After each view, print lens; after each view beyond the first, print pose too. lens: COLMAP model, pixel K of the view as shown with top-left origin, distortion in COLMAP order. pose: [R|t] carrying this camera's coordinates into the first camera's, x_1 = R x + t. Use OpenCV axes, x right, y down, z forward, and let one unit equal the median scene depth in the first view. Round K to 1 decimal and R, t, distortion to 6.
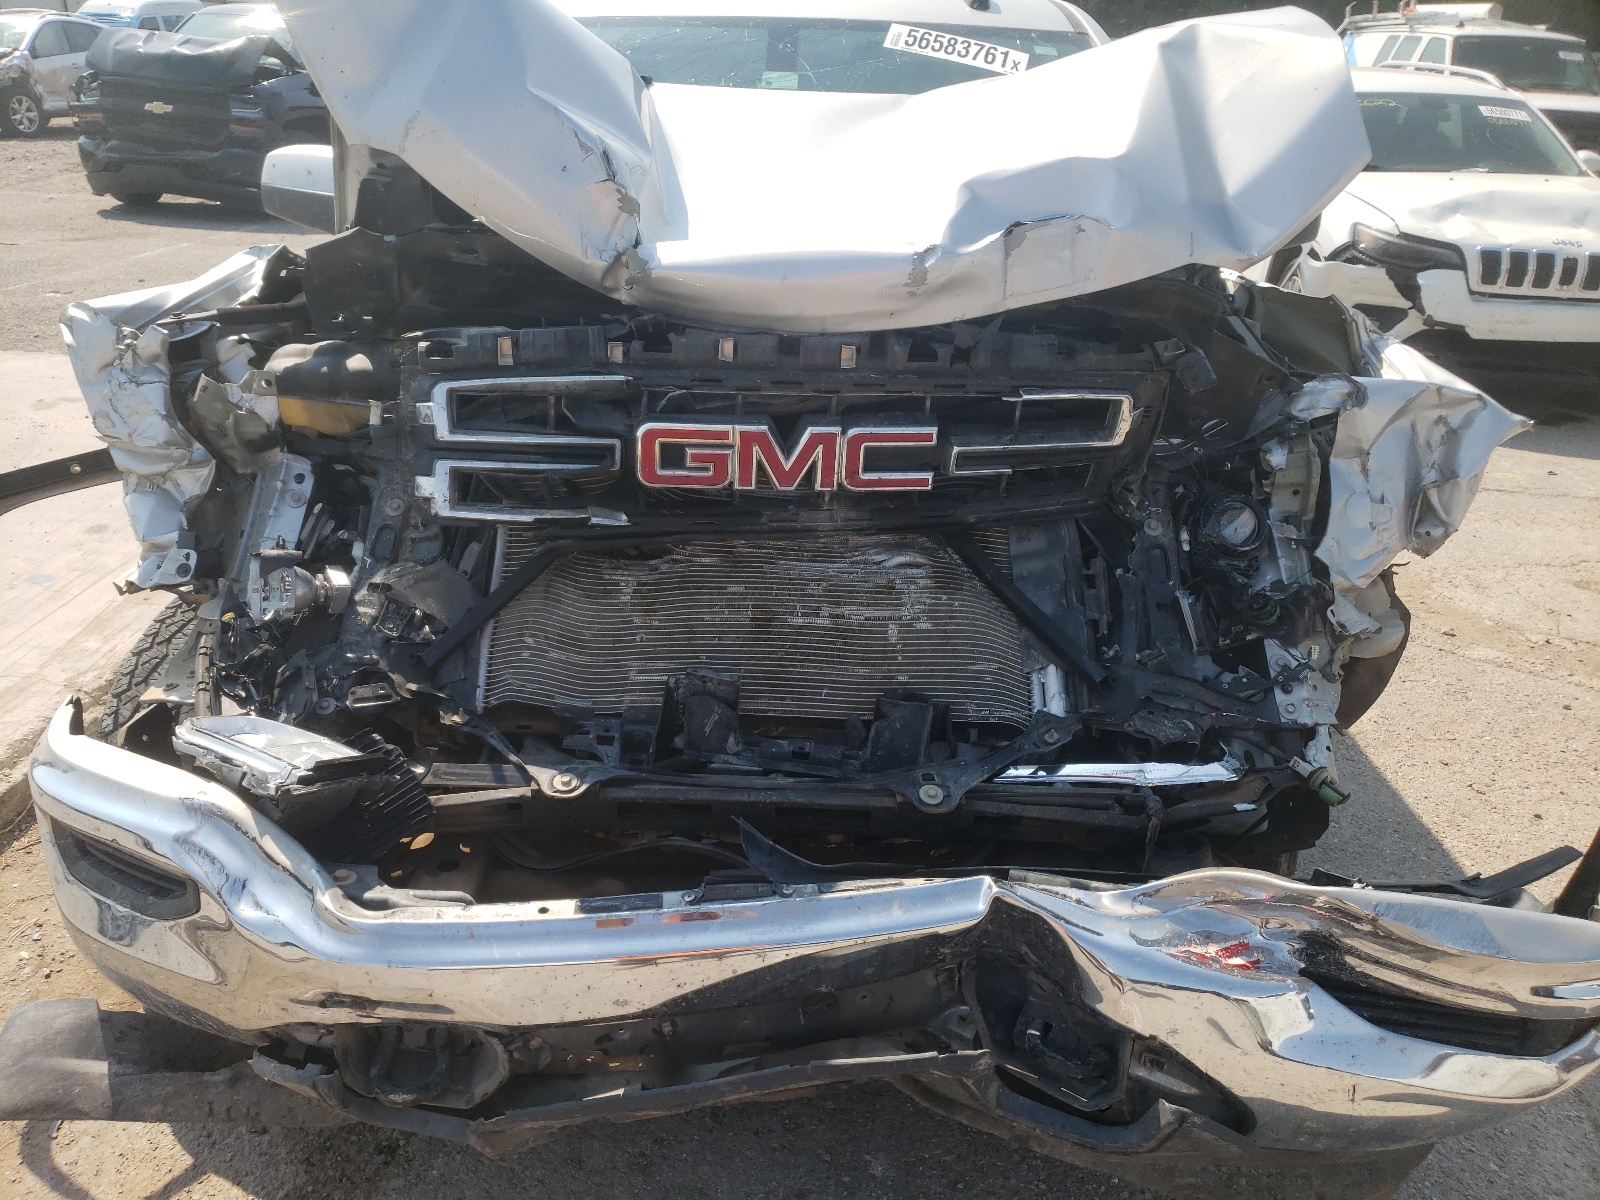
lens RADIAL K [[1245.4, 0, 690.6], [0, 1245.4, 597.0], [0, 0, 1]] dist [-0.005840, 0.042836]
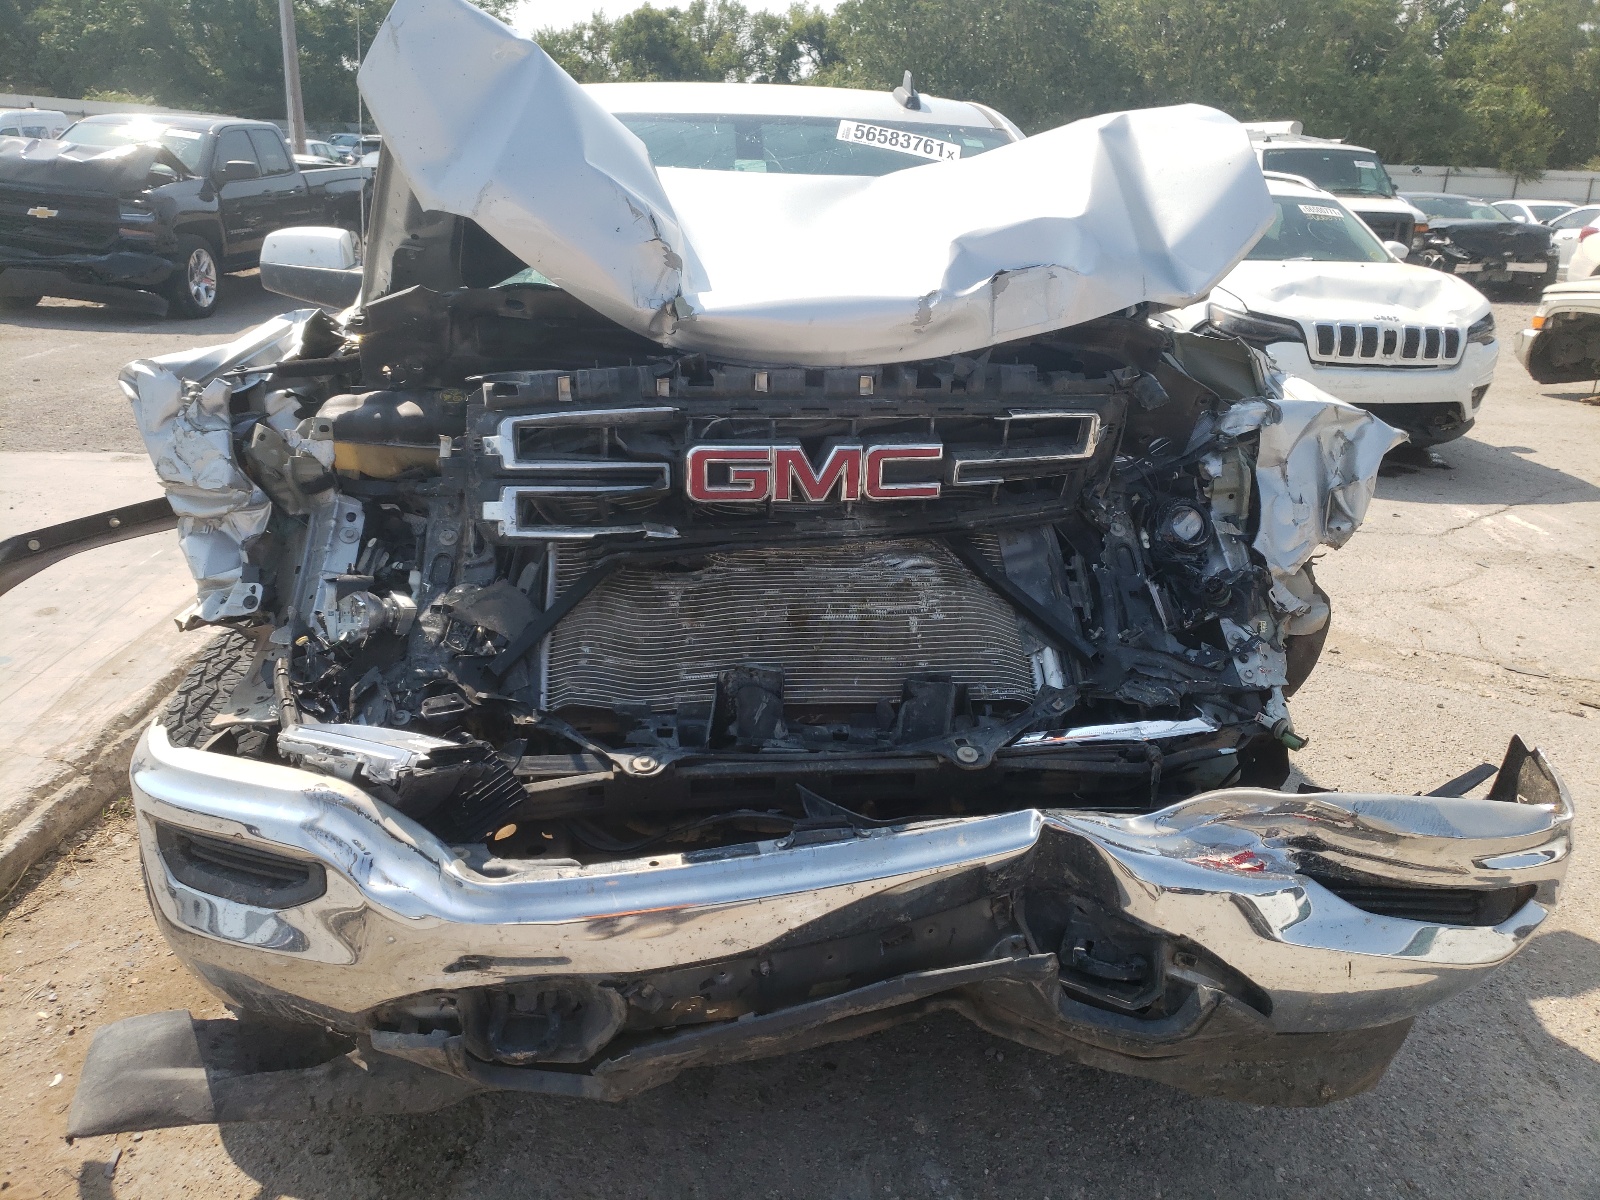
lens RADIAL K [[1226.2, 0, 737.2], [0, 1226.2, 556.2], [0, 0, 1]] dist [0.025043, -0.007635]
pose [[0.992408, -0.037221, 0.117222, -0.126605], [0.048880, 0.993964, -0.098217, 0.069046], [-0.112859, 0.103201, 0.988237, -0.099670]]
